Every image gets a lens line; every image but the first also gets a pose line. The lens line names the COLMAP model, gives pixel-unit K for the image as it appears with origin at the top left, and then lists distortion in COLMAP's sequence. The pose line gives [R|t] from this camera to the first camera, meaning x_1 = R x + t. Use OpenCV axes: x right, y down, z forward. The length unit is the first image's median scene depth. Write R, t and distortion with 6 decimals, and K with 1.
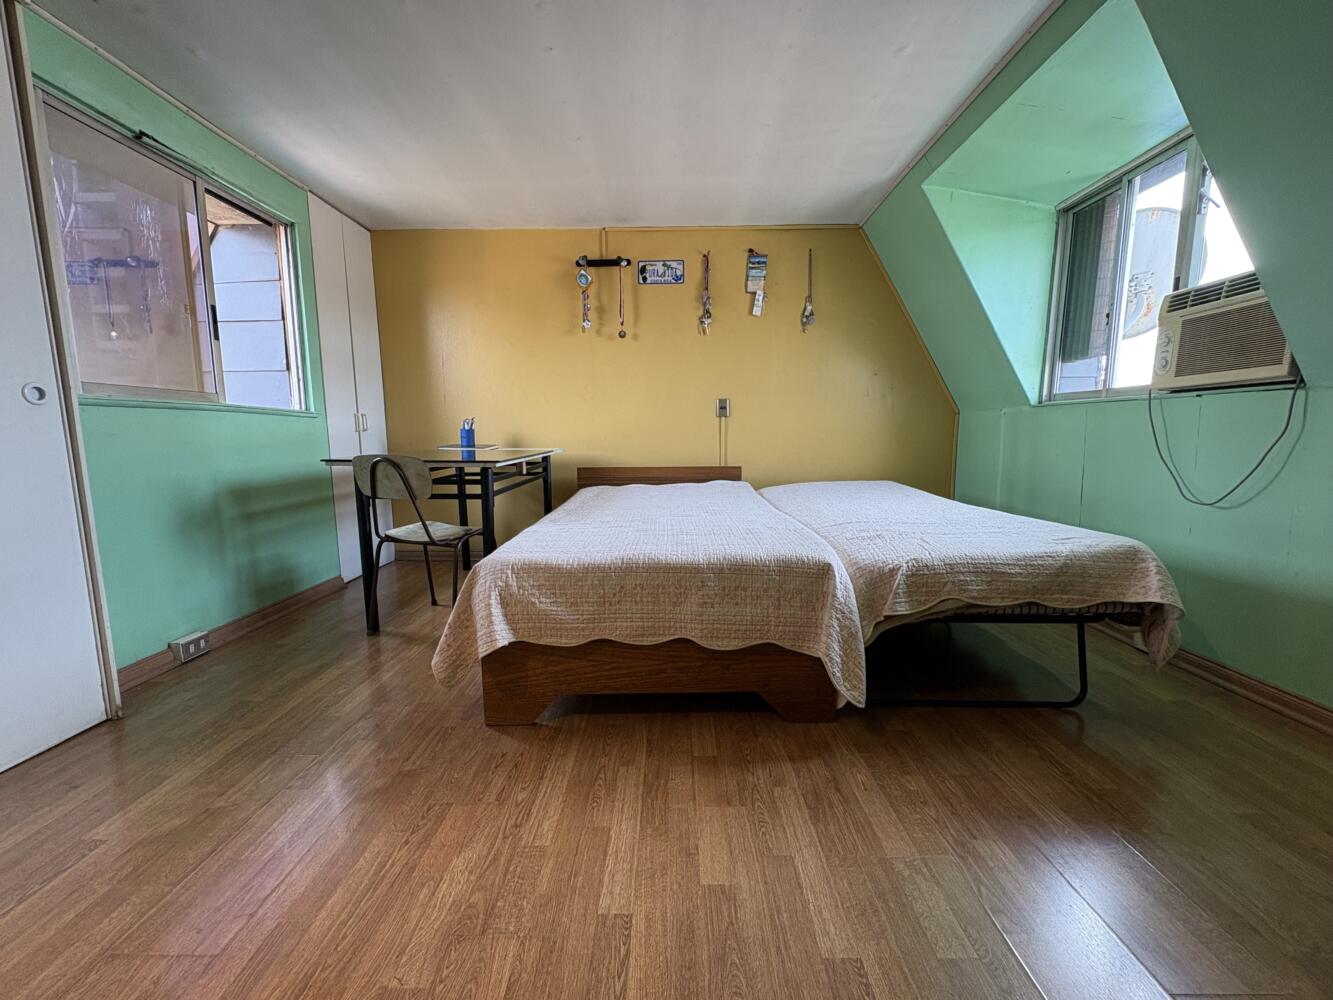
lens RADIAL K [[530.8, 0, 666.3], [0, 530.8, 500.1], [0, 0, 1]] dist [-0.000718, -0.000024]
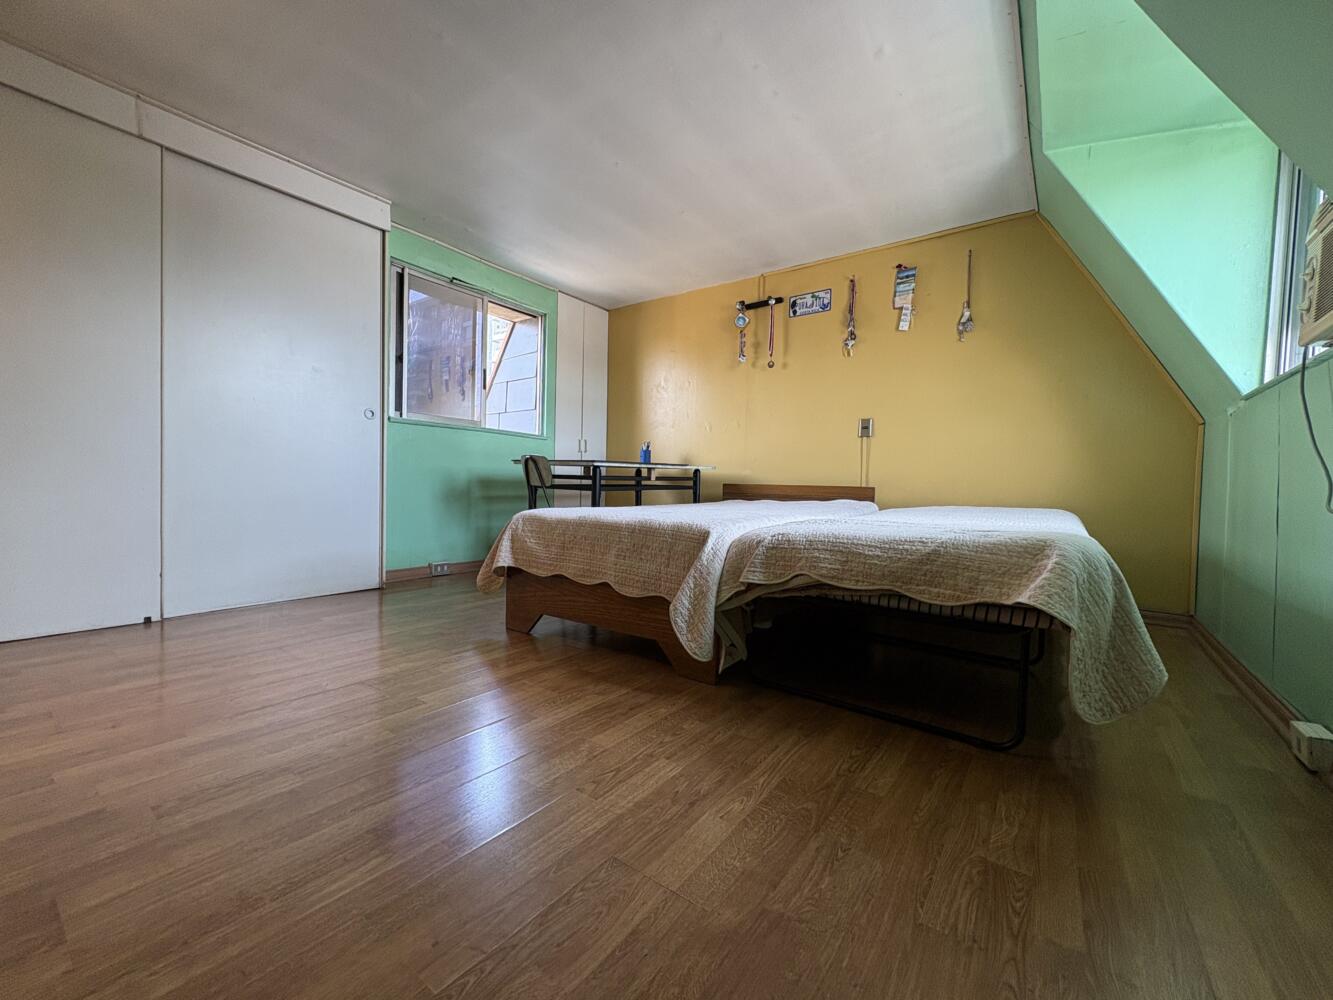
lens RADIAL K [[530.8, 0, 665.8], [0, 530.8, 498.8], [0, 0, 1]] dist [-0.000718, -0.000024]
pose [[0.810226, 0.043672, -0.584488, 0.497236], [-0.103840, 0.992141, -0.069813, 0.078601], [0.576846, 0.117258, 0.808393, 0.026337]]
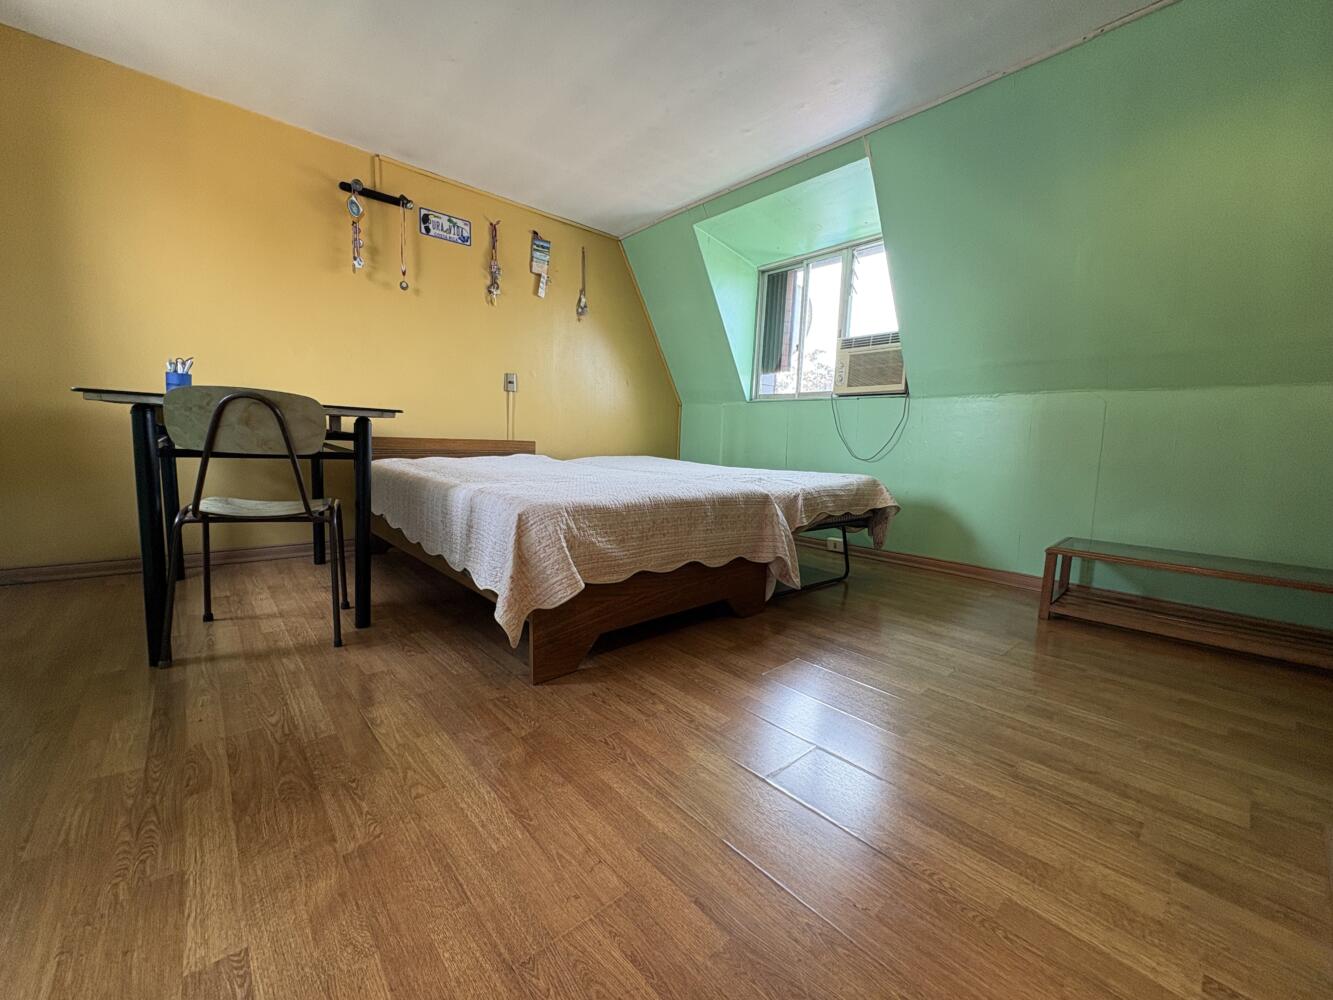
lens RADIAL K [[530.8, 0, 665.6], [0, 530.8, 499.2], [0, 0, 1]] dist [-0.000718, -0.000024]
pose [[0.739011, -0.042232, 0.672369, -0.463343], [0.044165, 0.998923, 0.014200, 0.057390], [-0.672244, 0.019201, 0.740080, 0.089324]]
